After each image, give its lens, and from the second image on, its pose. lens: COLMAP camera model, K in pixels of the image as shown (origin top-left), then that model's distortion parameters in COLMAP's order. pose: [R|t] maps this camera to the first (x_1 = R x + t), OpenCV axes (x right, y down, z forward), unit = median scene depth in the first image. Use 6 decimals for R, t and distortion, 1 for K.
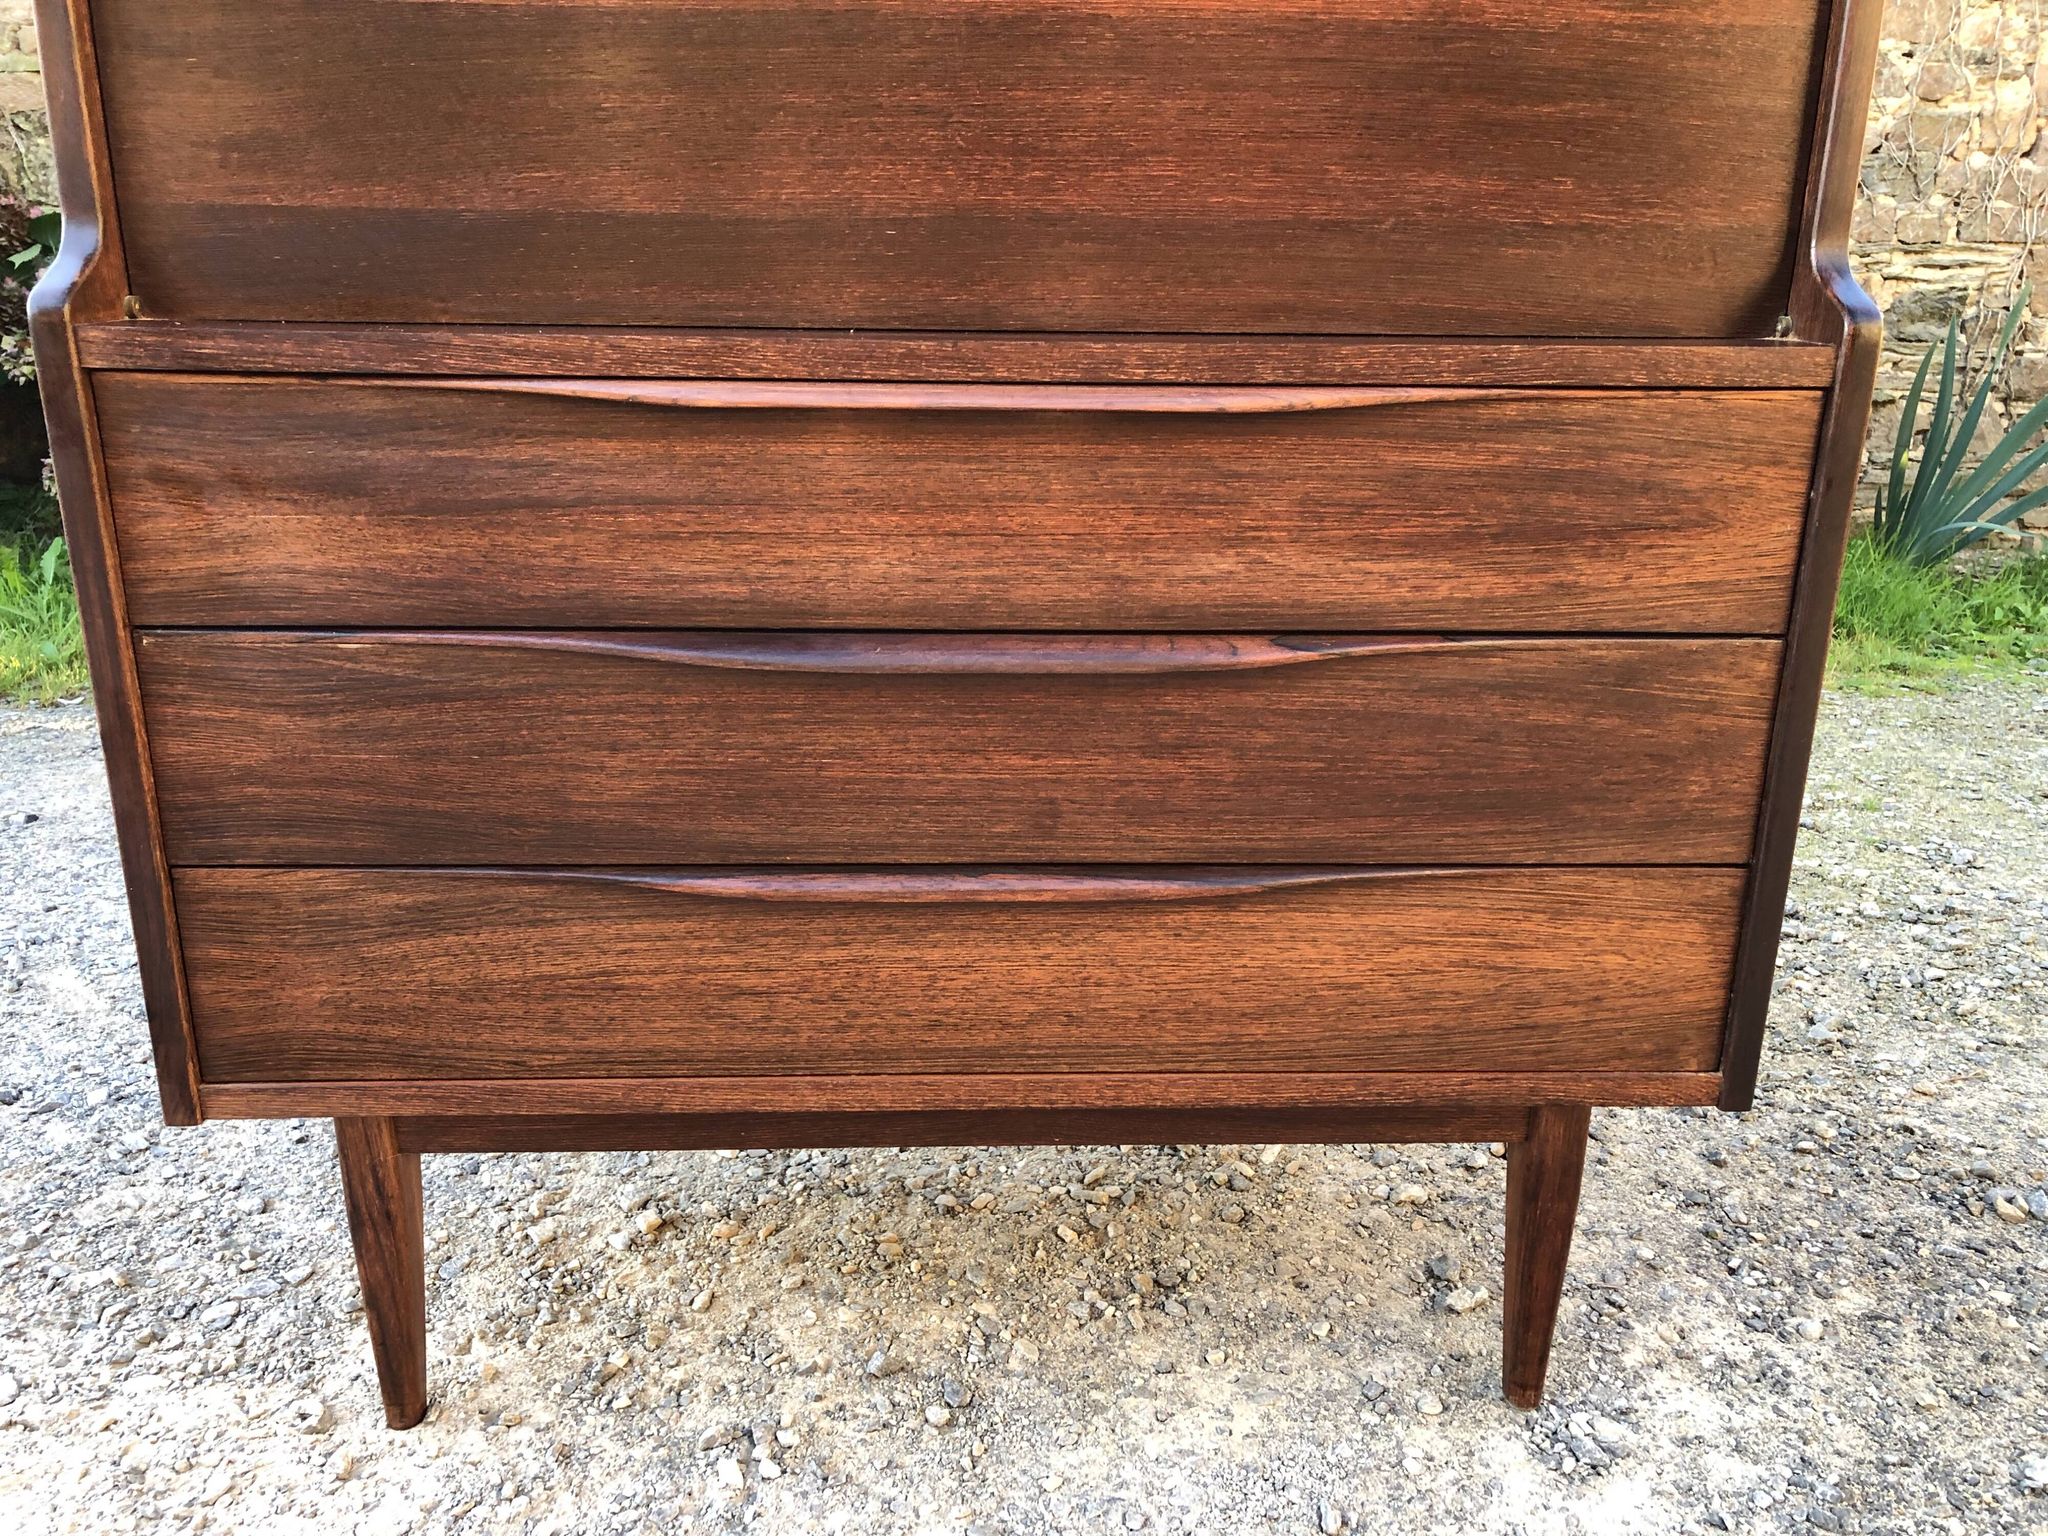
lens RADIAL K [[1686.4, 0, 1016.7], [0, 1686.4, 771.3], [0, 0, 1]] dist [0.031237, -0.025499]
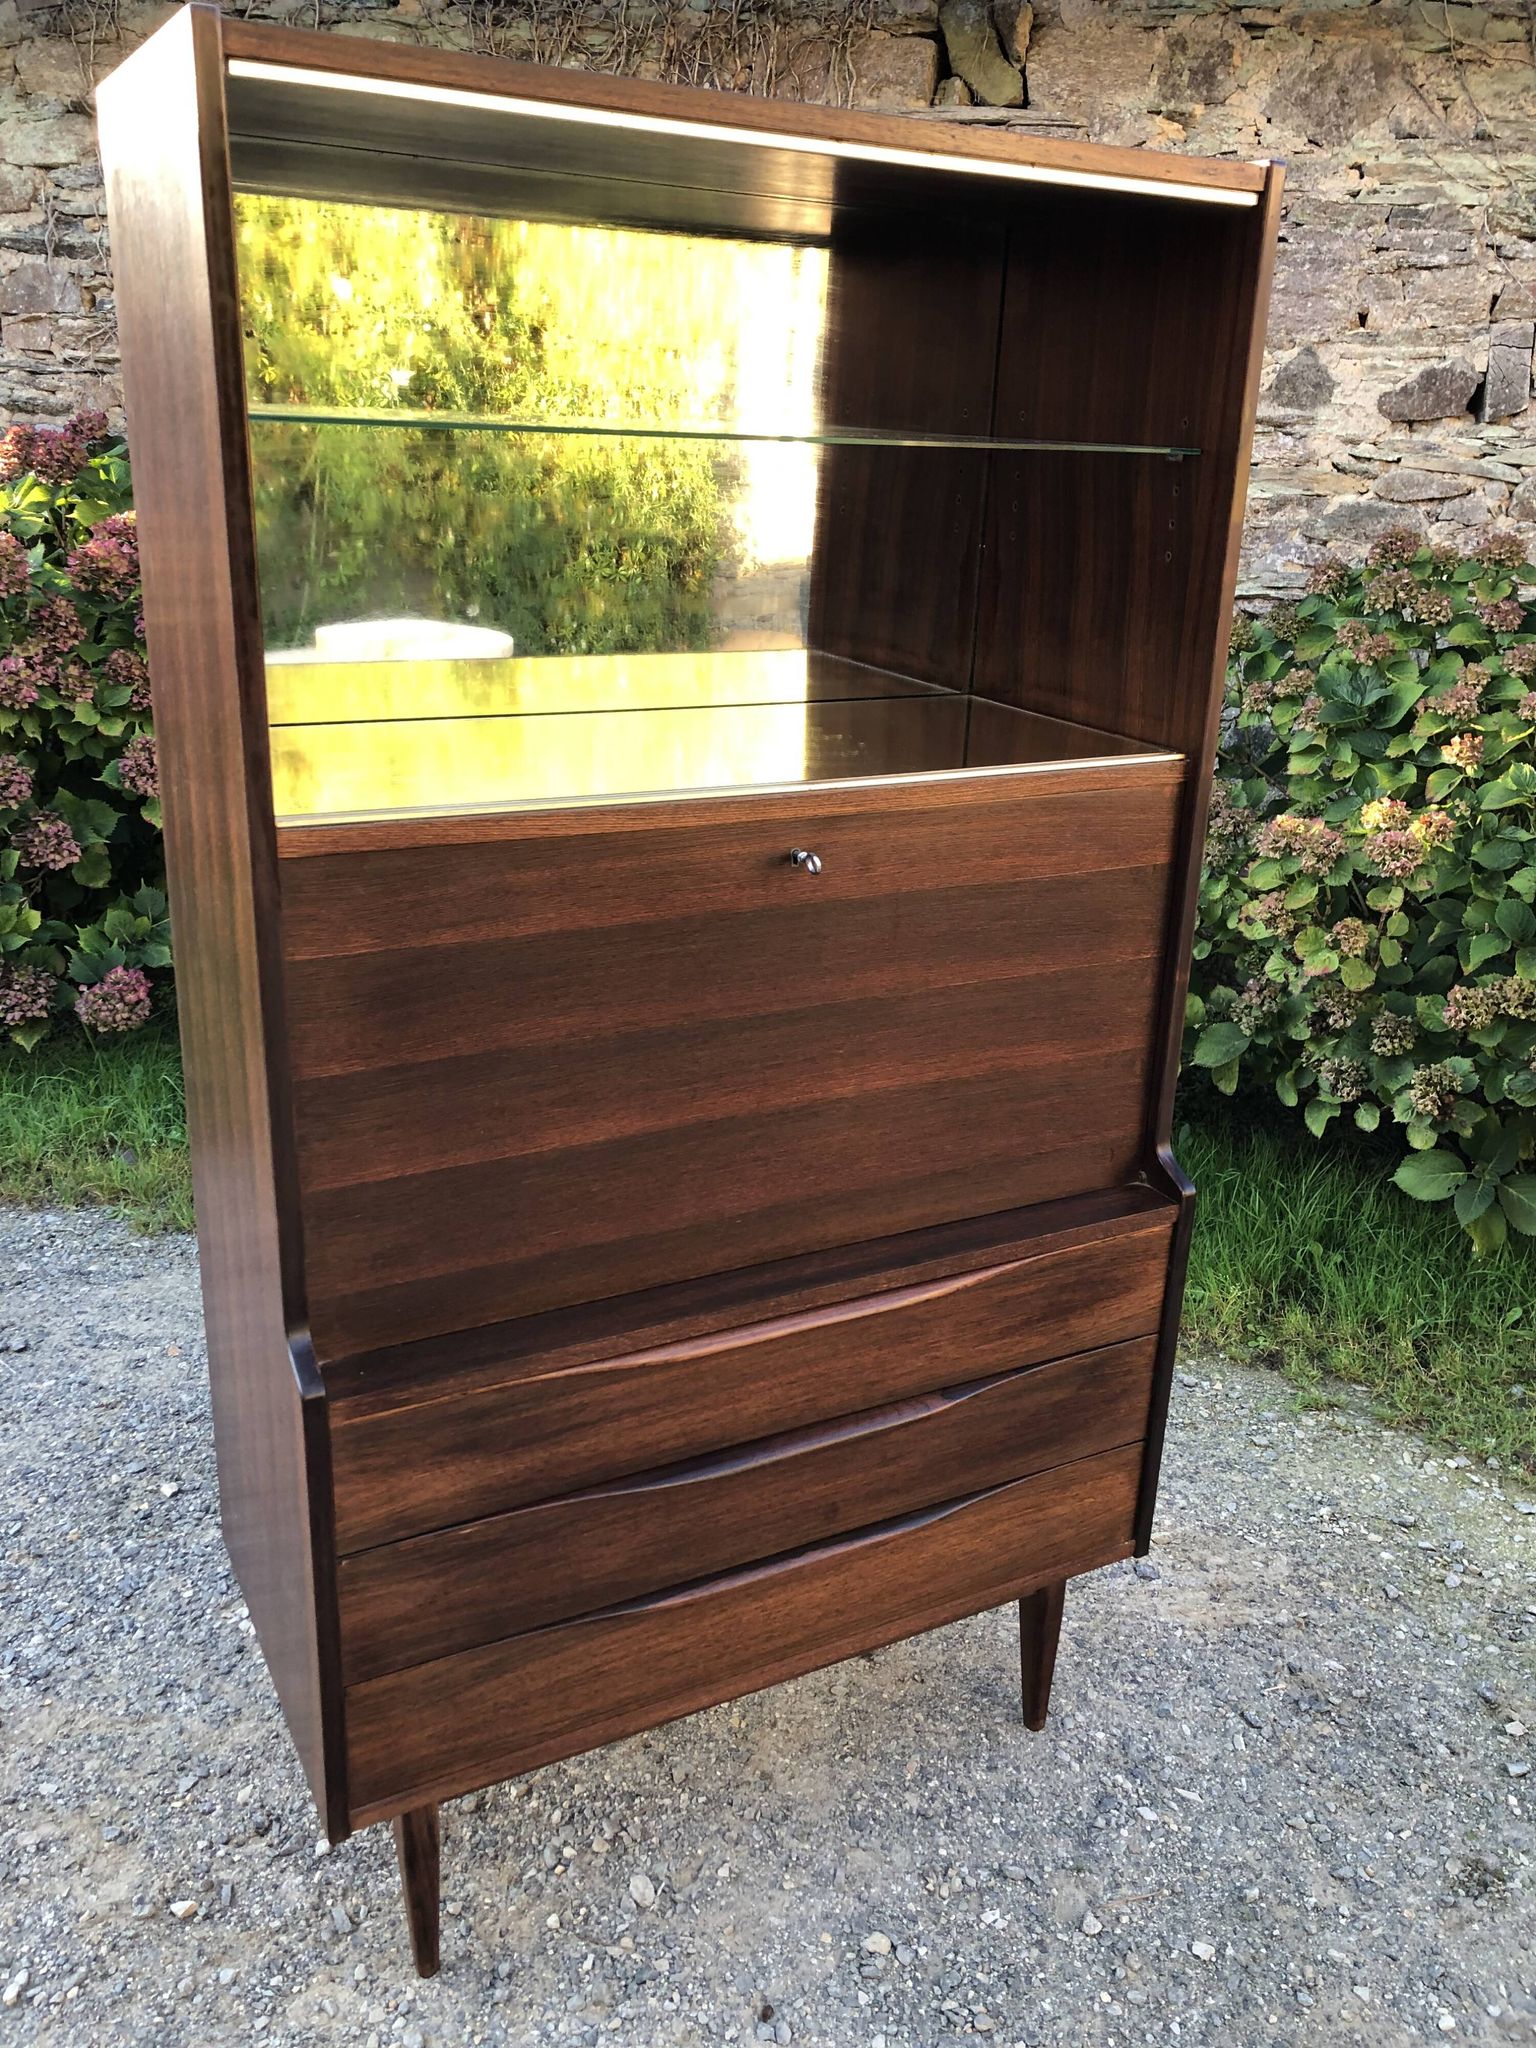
lens RADIAL K [[1686.4, 0, 789.8], [0, 1686.4, 1010.4], [0, 0, 1]] dist [0.031237, -0.025499]
pose [[0.895245, -0.125082, 0.427657, -0.689009], [0.107865, 0.992080, 0.064363, -0.592565], [-0.432321, -0.011492, 0.901647, -0.554140]]
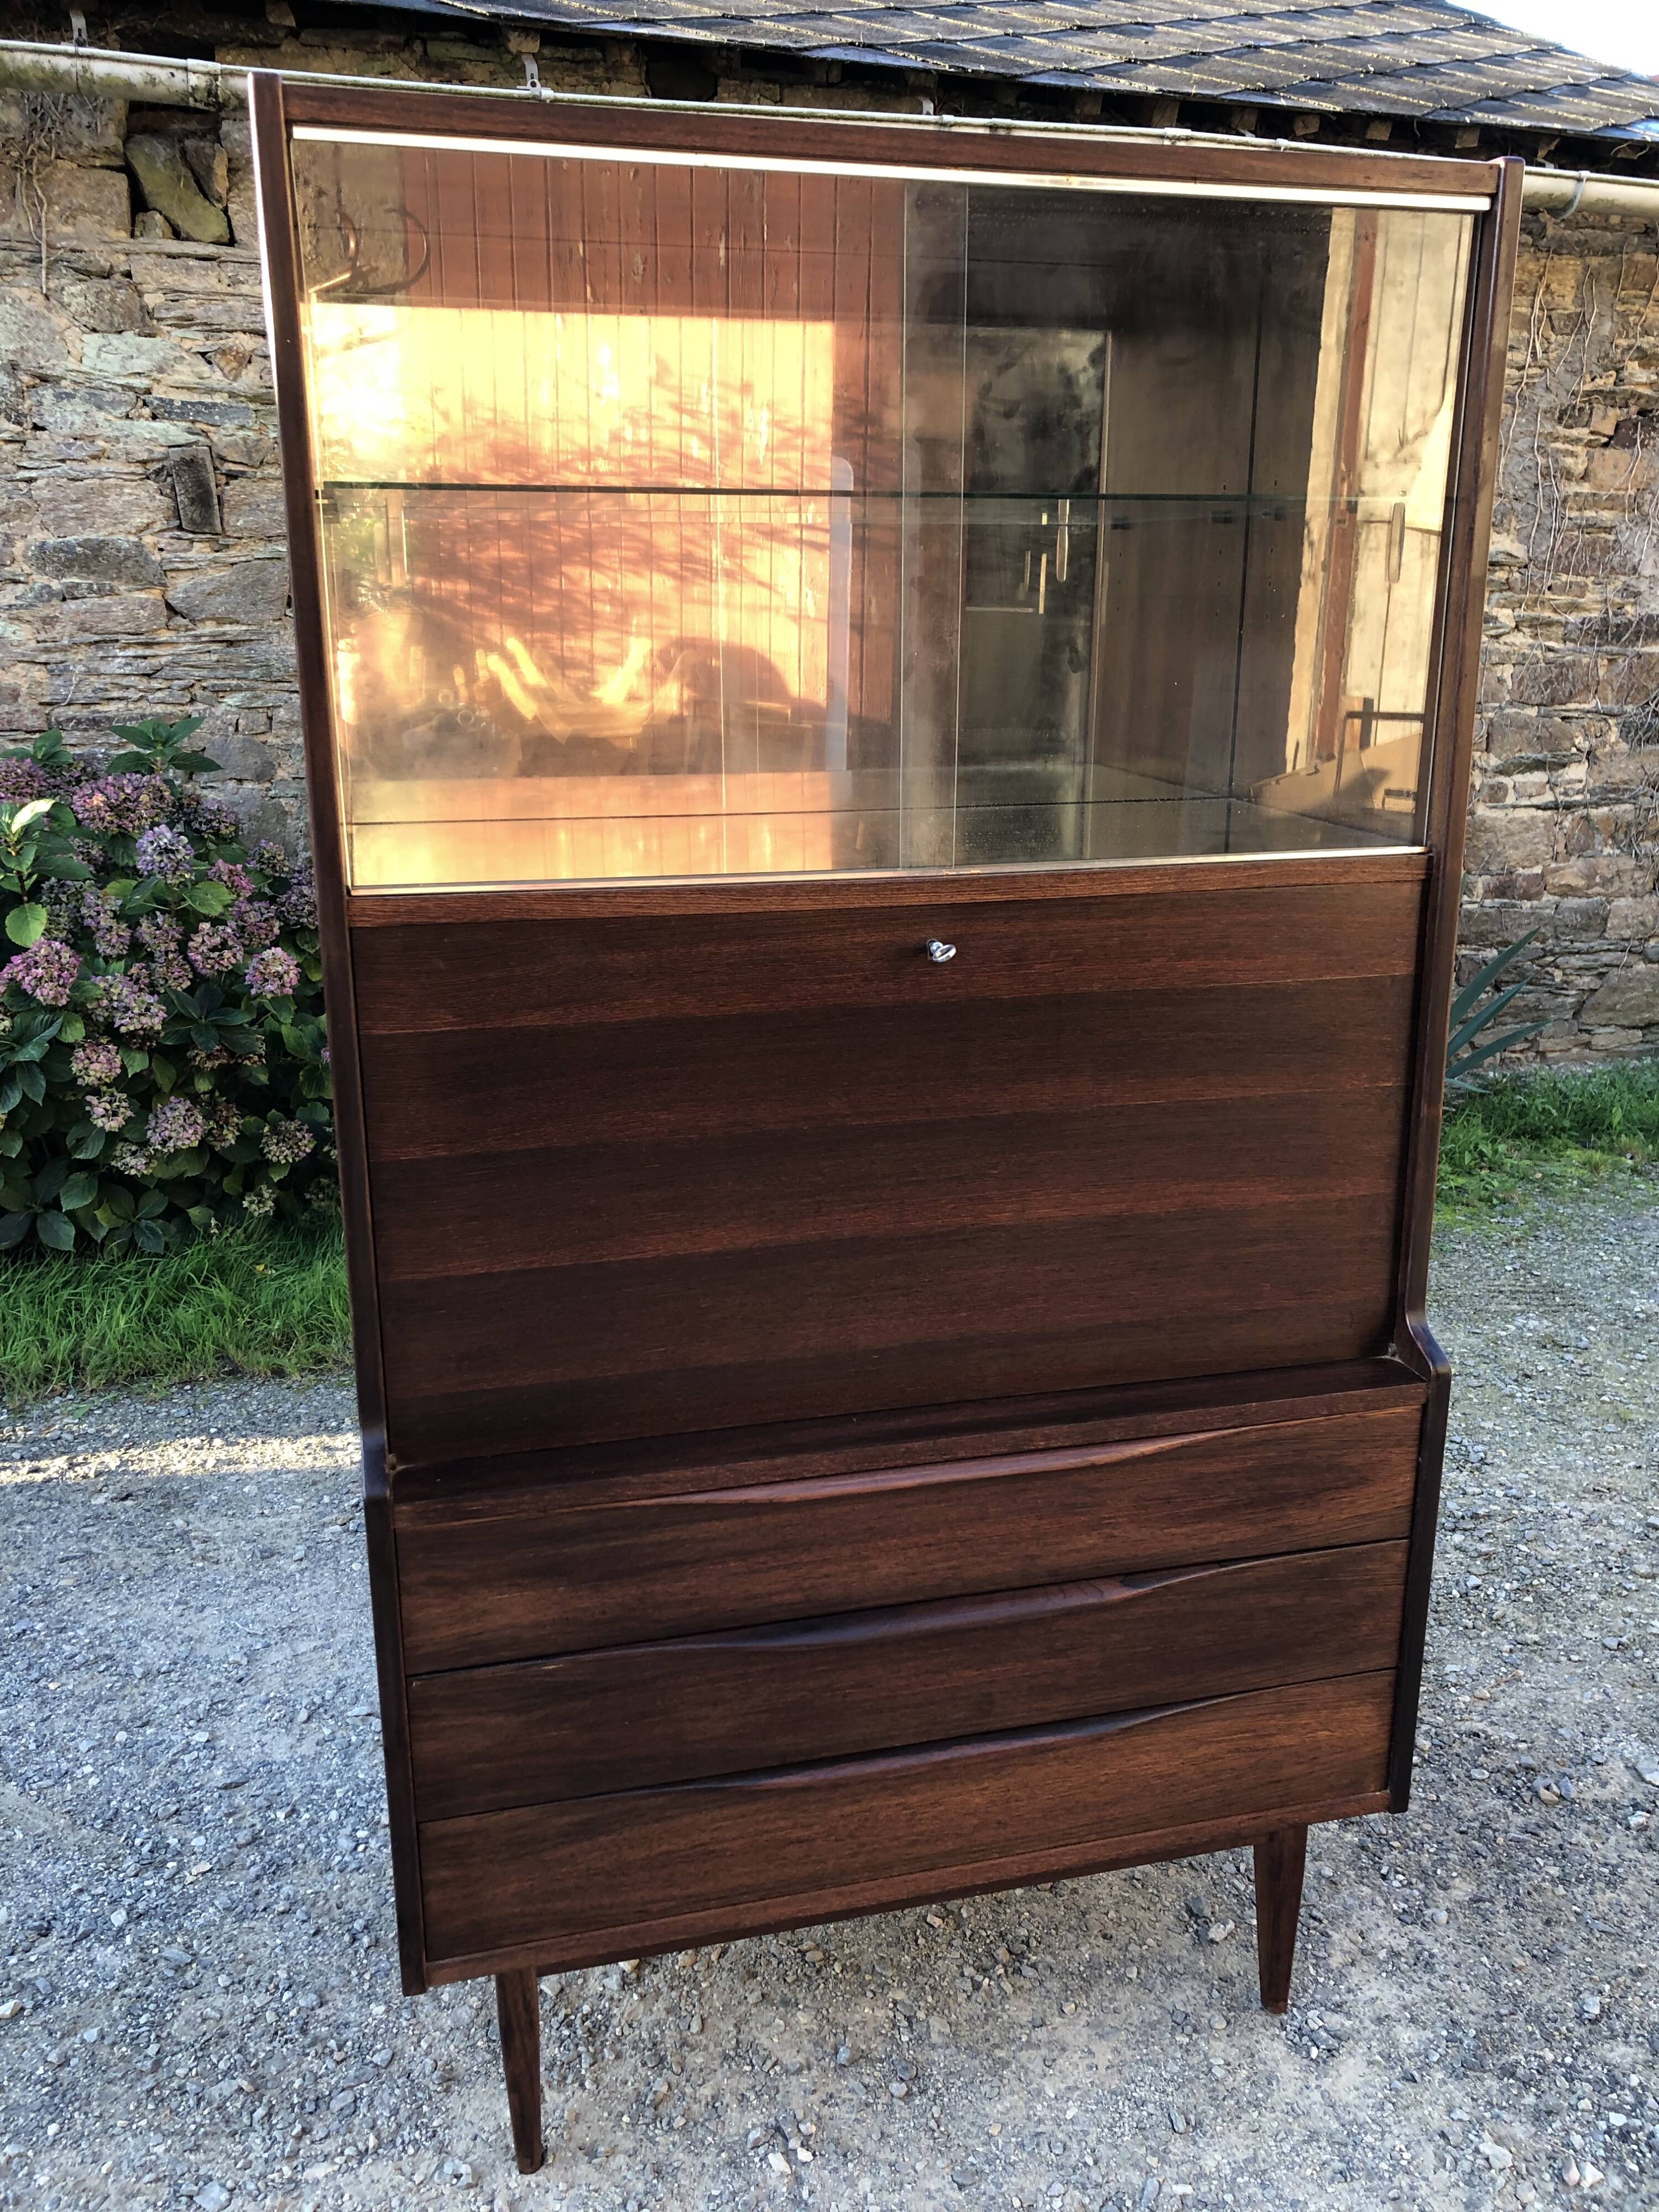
lens RADIAL K [[1821.4, 0, 844.7], [0, 1821.4, 1101.2], [0, 0, 1]] dist [0.031237, -0.025499]
pose [[0.976307, -0.069530, 0.204916, -0.400519], [0.077030, 0.996611, -0.028843, -0.469808], [-0.202216, 0.043945, 0.978355, -0.621129]]
